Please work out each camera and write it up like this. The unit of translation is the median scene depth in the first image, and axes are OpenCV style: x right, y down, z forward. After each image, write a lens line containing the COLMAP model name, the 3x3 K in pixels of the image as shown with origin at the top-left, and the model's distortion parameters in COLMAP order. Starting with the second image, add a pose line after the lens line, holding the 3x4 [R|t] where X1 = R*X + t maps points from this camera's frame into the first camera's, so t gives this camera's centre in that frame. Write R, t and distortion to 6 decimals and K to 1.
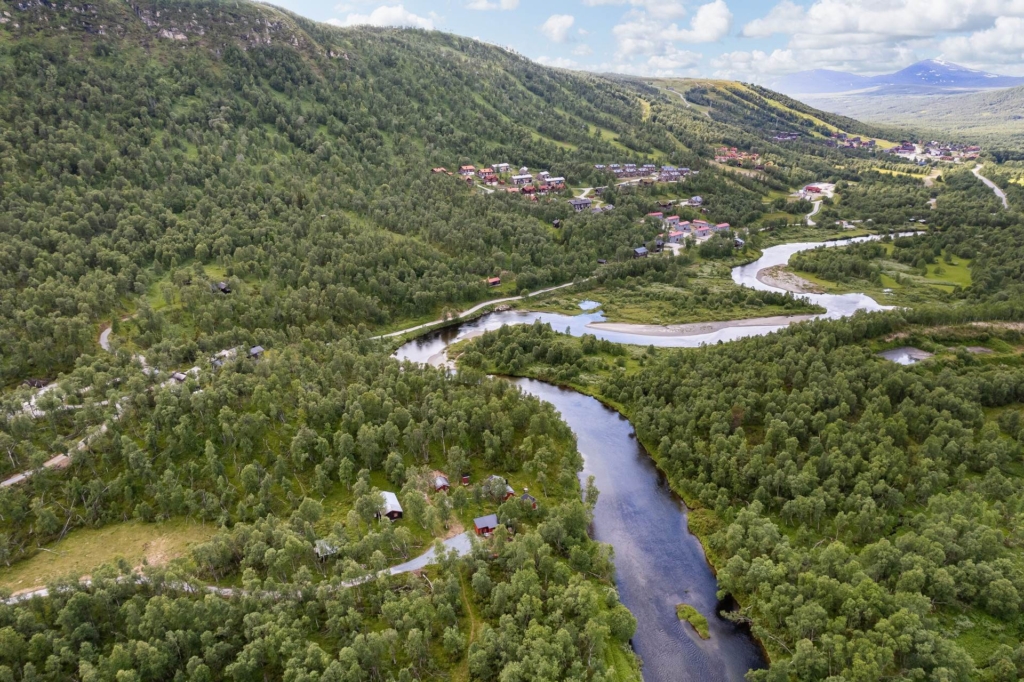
lens RADIAL K [[663.8, 0, 512.0], [0, 663.8, 341.0], [0, 0, 1]] dist [-0.067284, 0.075311]
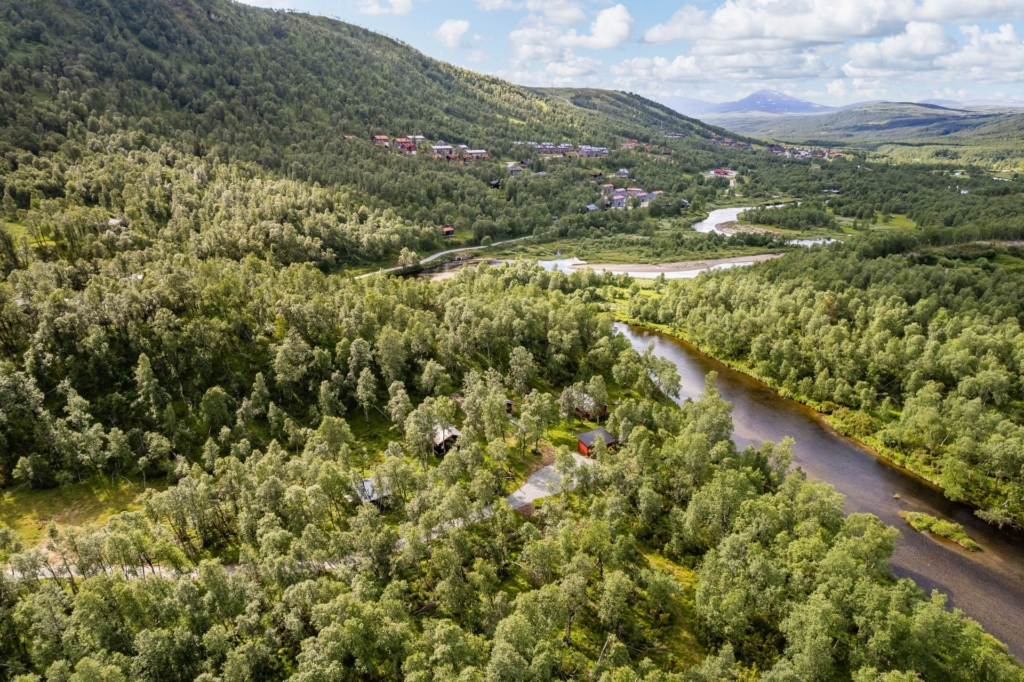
lens RADIAL K [[663.8, 0, 512.0], [0, 663.8, 341.0], [0, 0, 1]] dist [-0.067284, 0.075311]
pose [[0.982474, -0.053716, 0.178494, -0.068729], [0.060186, 0.997705, -0.031026, 0.054345], [-0.176418, 0.041225, 0.983452, 0.097767]]
